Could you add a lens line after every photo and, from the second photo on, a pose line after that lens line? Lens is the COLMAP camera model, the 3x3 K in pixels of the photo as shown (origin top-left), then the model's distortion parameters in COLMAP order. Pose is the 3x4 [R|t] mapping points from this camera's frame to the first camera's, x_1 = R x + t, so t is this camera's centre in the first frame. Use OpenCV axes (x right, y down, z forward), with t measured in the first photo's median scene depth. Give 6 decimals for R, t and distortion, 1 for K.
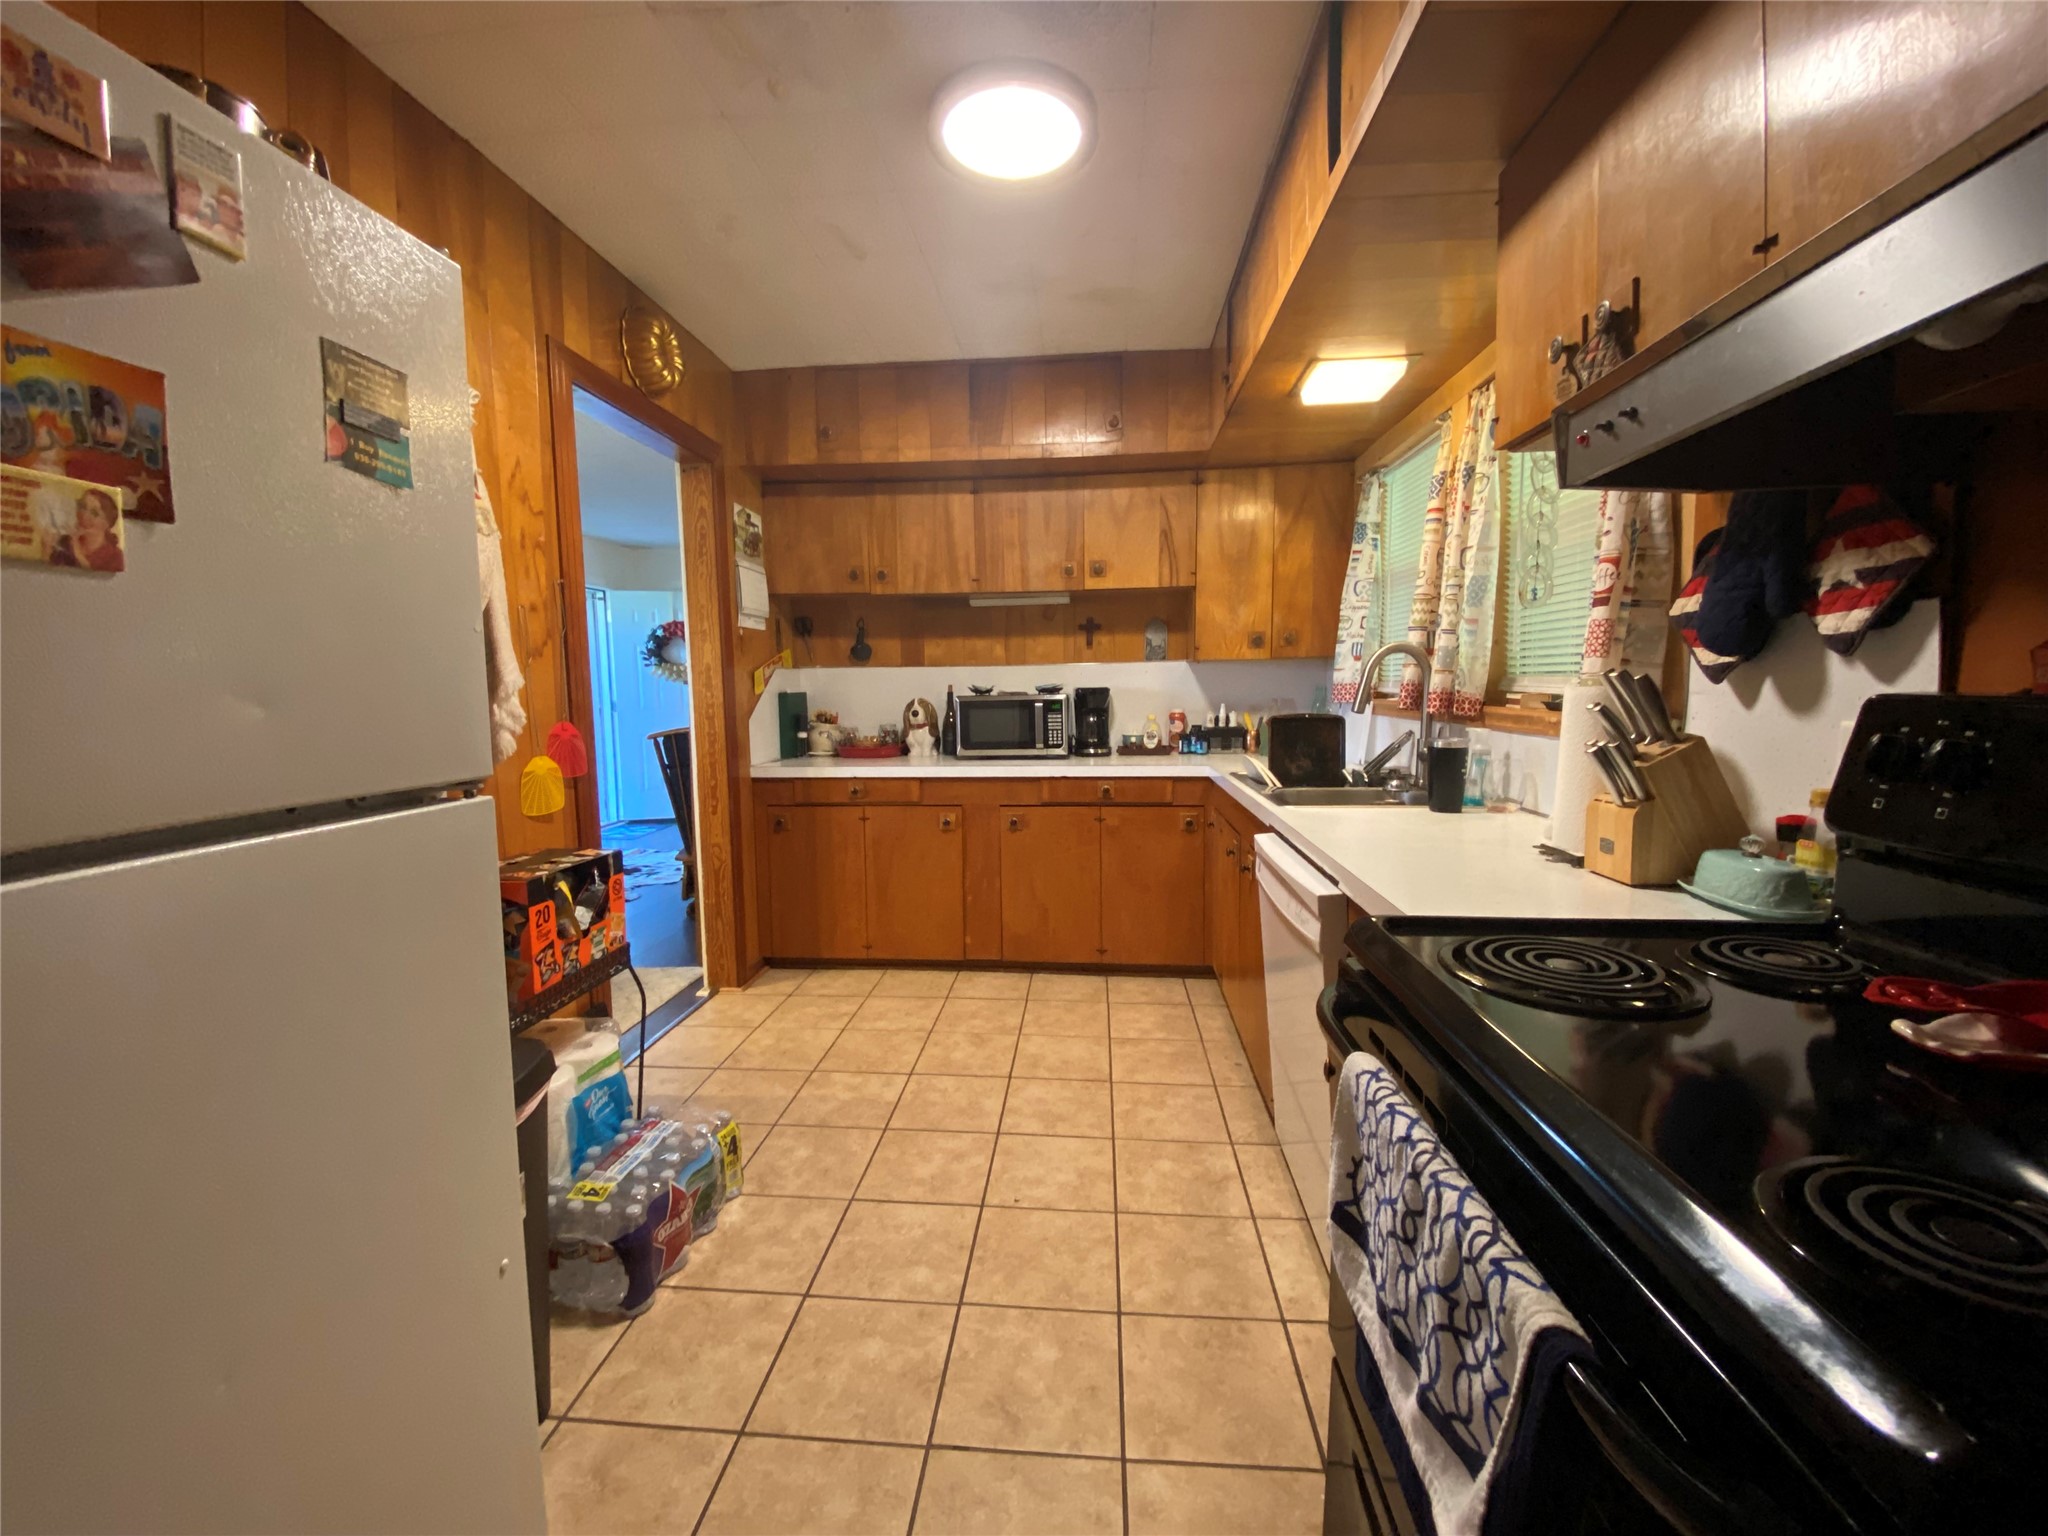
lens RADIAL K [[848.7, 0, 1025.2], [0, 848.7, 770.9], [0, 0, 1]] dist [0.040399, -0.037343]
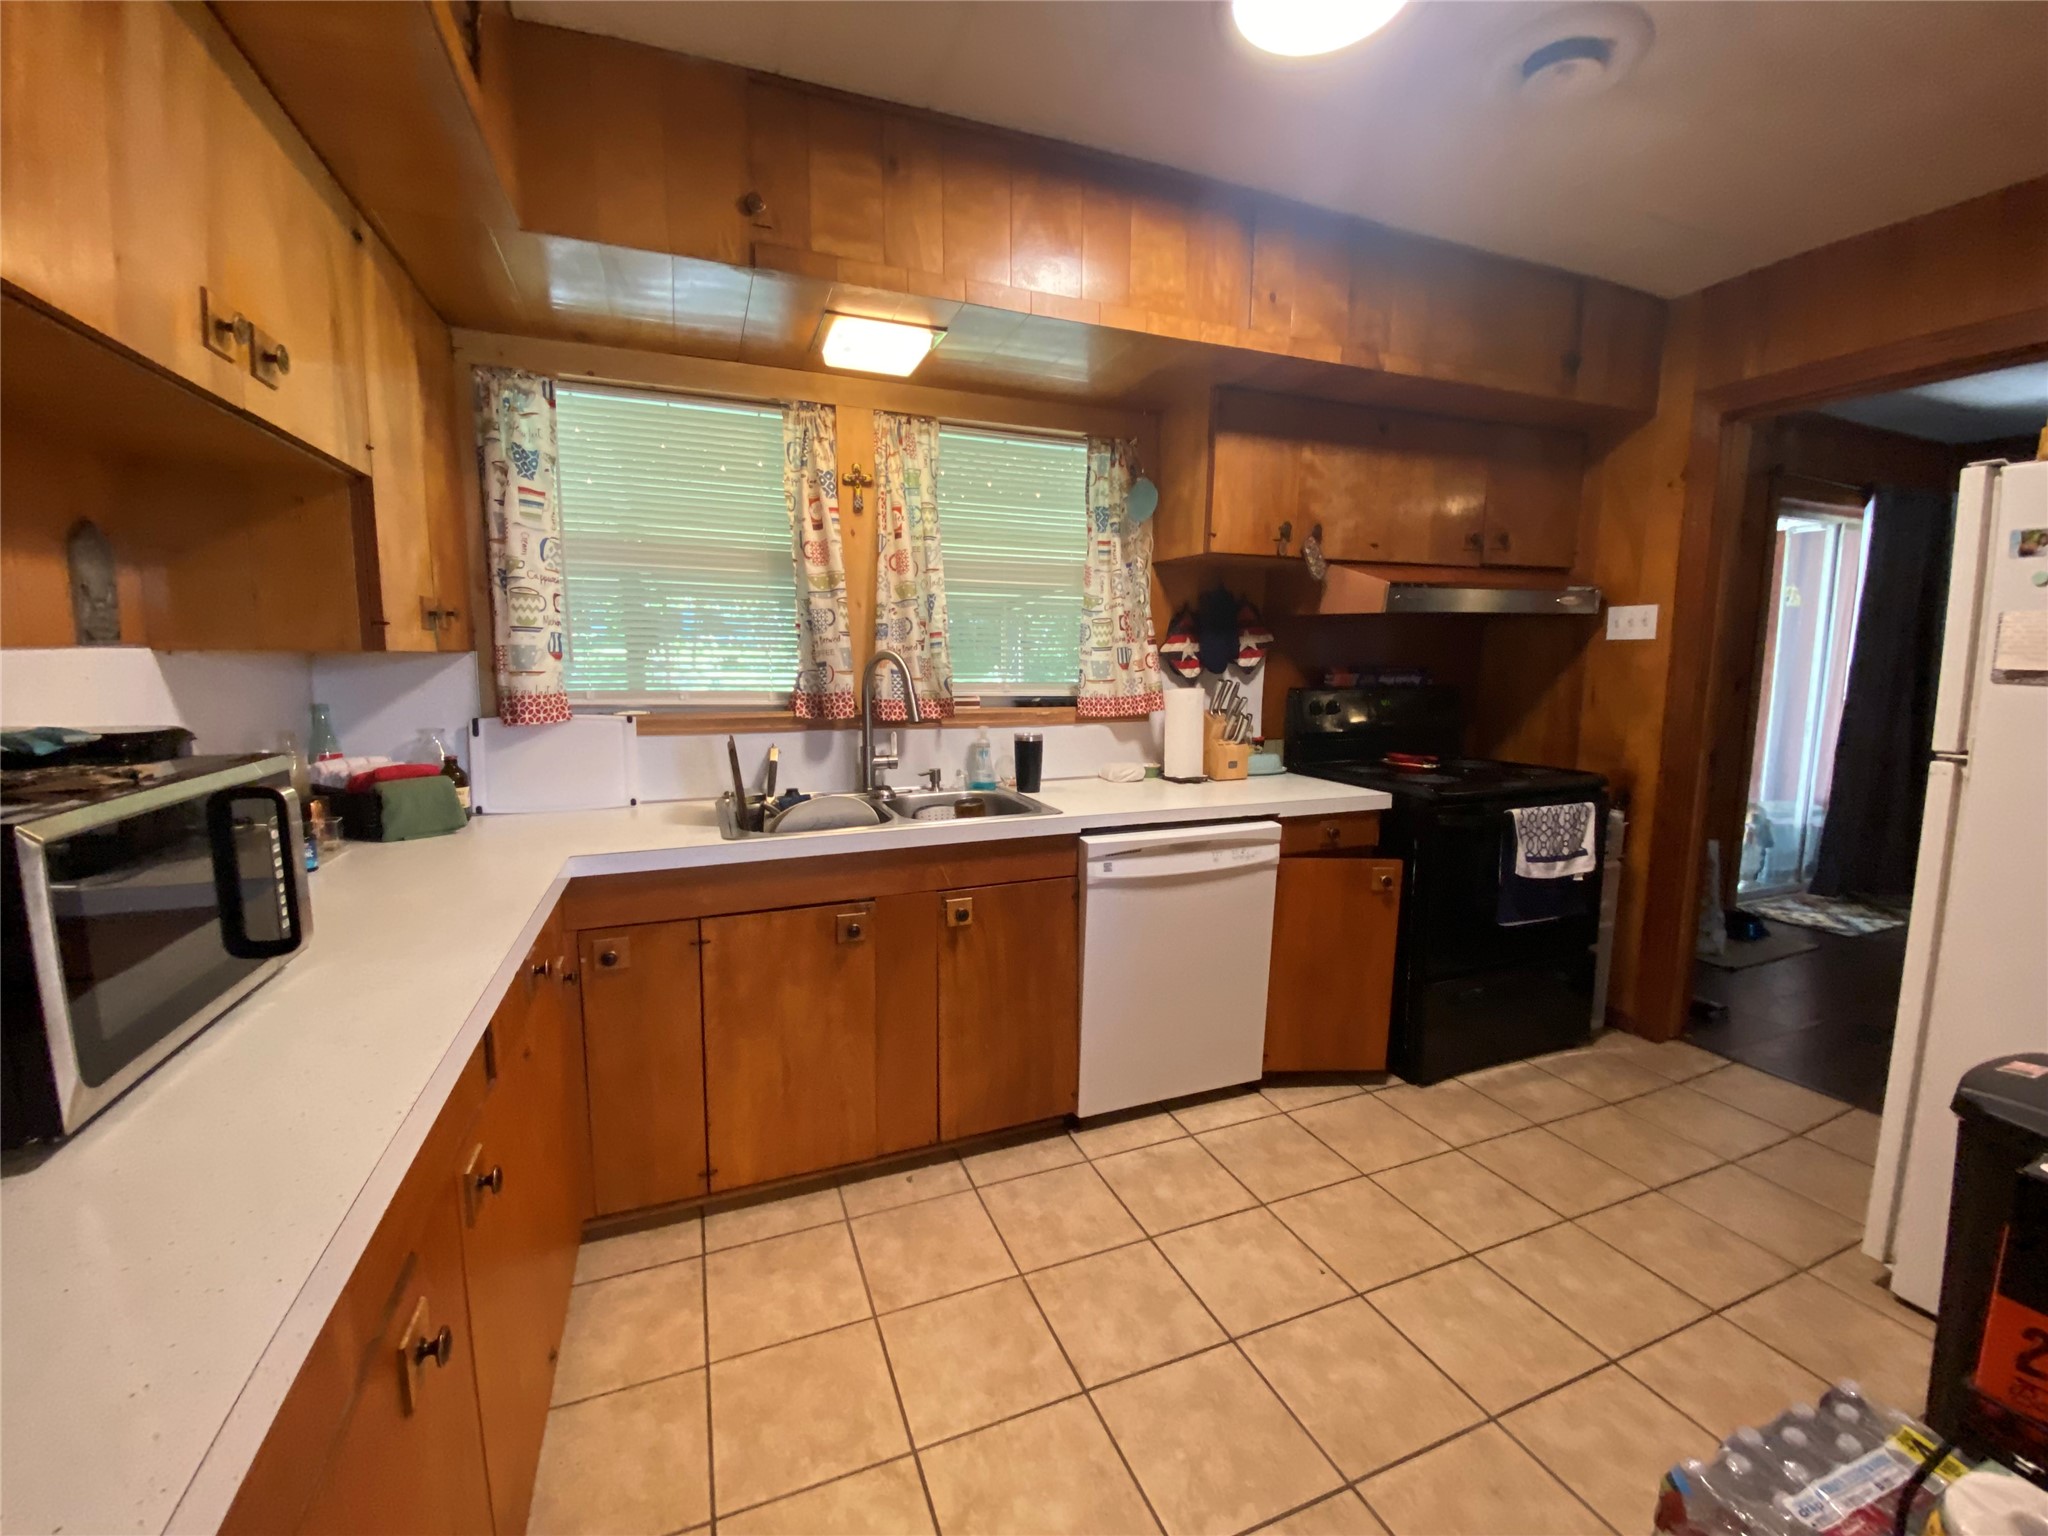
lens RADIAL K [[833.5, 0, 1033.4], [0, 833.5, 761.6], [0, 0, 1]] dist [0.017565, -0.018870]
pose [[-0.461212, -0.100818, 0.881544, -0.609380], [0.091646, 0.982797, 0.160345, -0.202569], [-0.882544, 0.154743, -0.444038, 1.624319]]
